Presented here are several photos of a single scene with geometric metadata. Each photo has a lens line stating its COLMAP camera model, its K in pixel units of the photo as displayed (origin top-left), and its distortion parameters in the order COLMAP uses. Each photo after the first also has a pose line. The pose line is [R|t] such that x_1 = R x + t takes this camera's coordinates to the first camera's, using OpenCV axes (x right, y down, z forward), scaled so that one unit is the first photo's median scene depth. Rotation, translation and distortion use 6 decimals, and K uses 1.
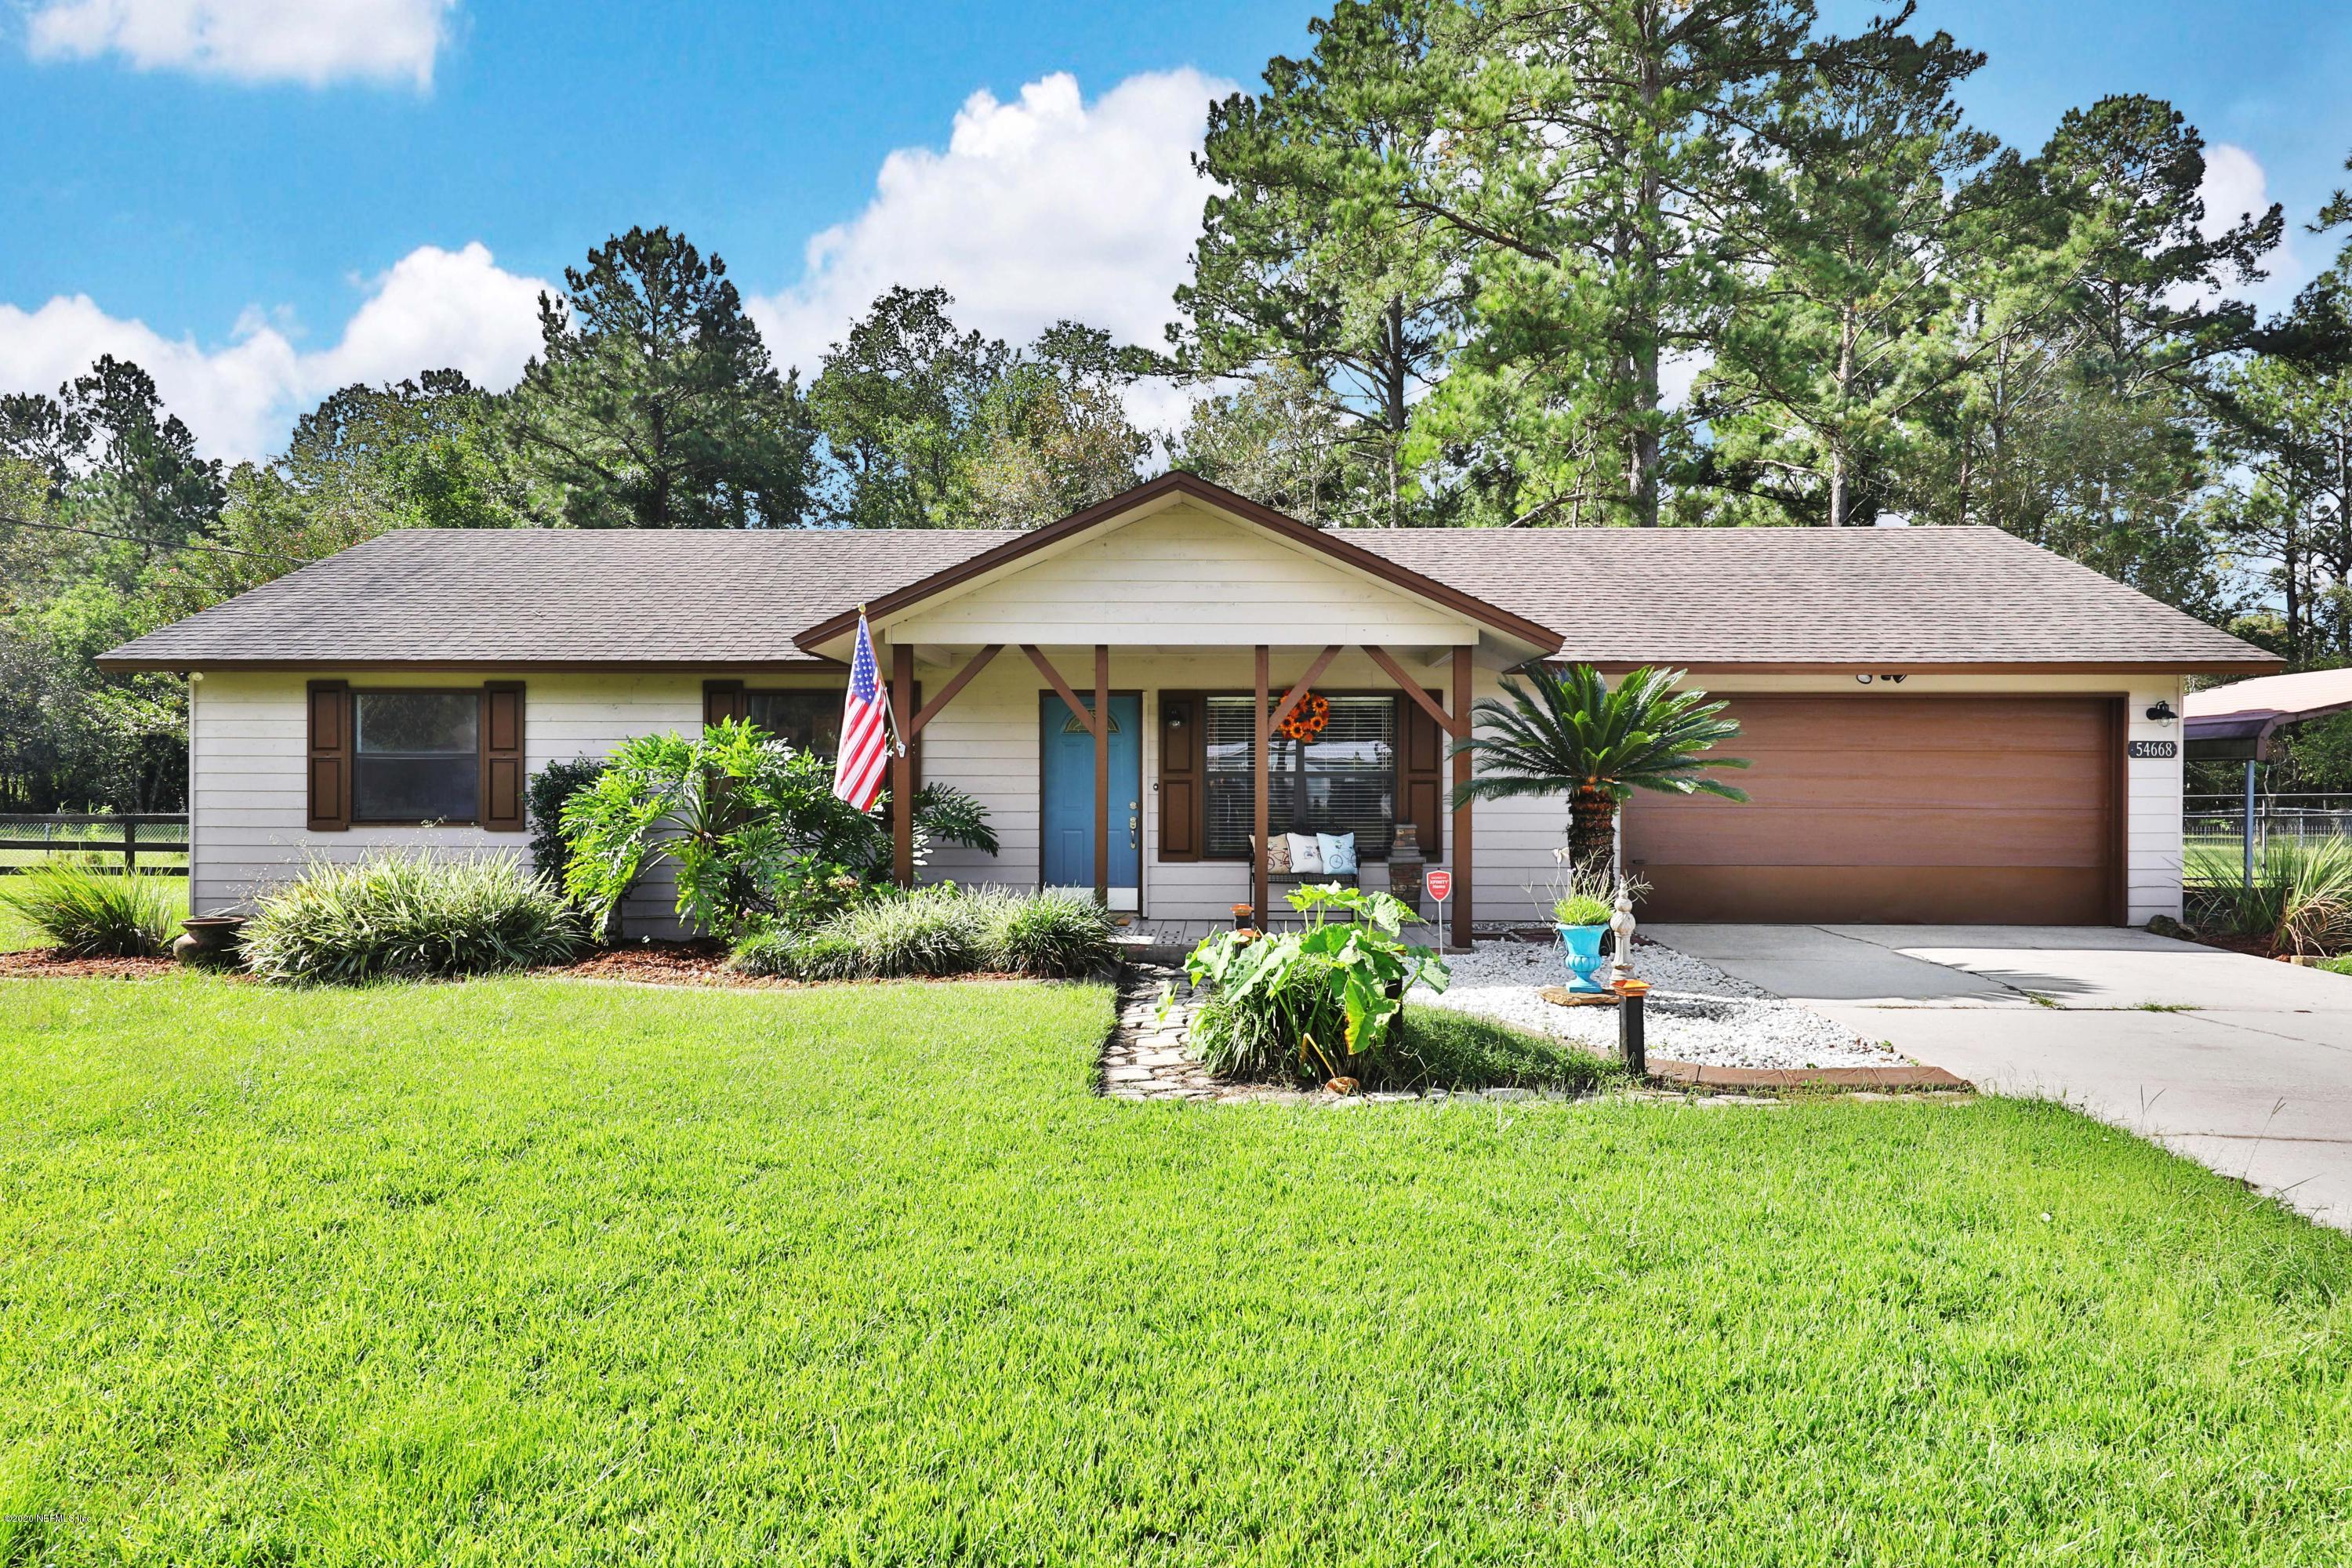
lens RADIAL K [[1372.5, 0, 1176.0], [0, 1372.5, 784.0], [0, 0, 1]] dist [0.022927, -0.018286]
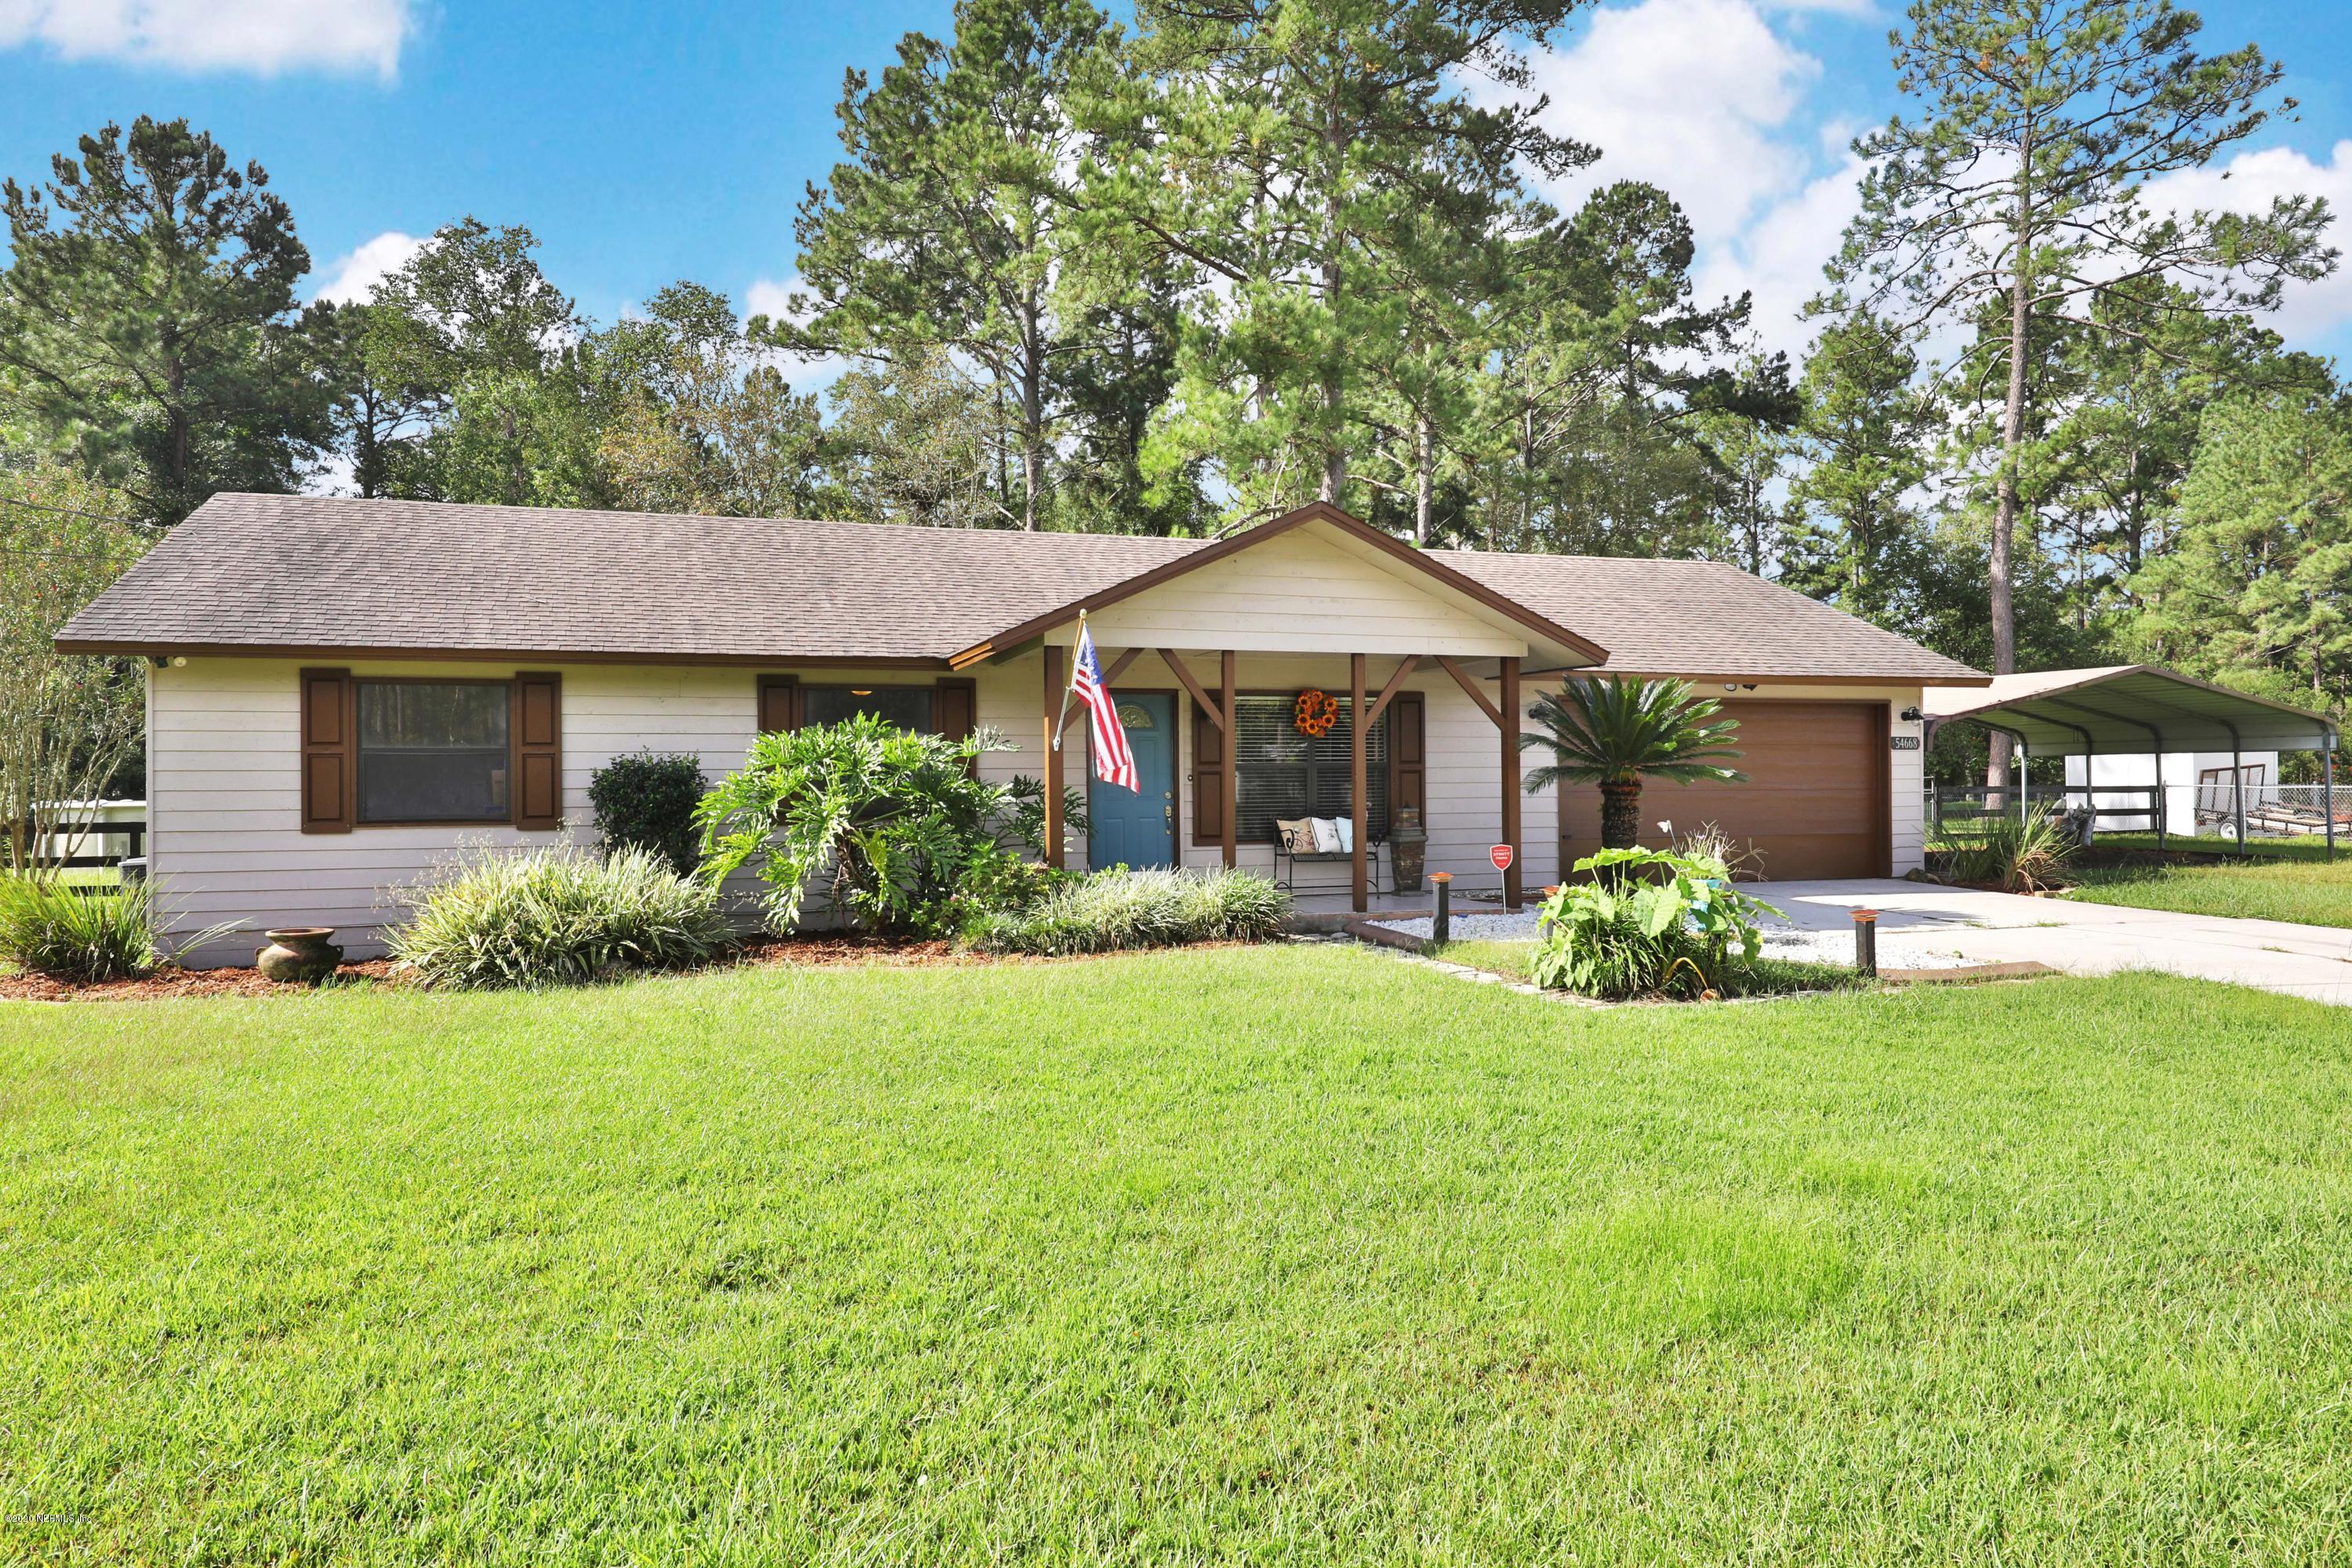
lens RADIAL K [[1421.8, 0, 1176.0], [0, 1421.8, 784.0], [0, 0, 1]] dist [0.000195, 0.002669]
pose [[0.946482, -0.009673, 0.322611, -0.386875], [0.008483, 0.999951, 0.005095, 0.001168], [-0.322644, -0.002086, 0.946518, -0.066963]]
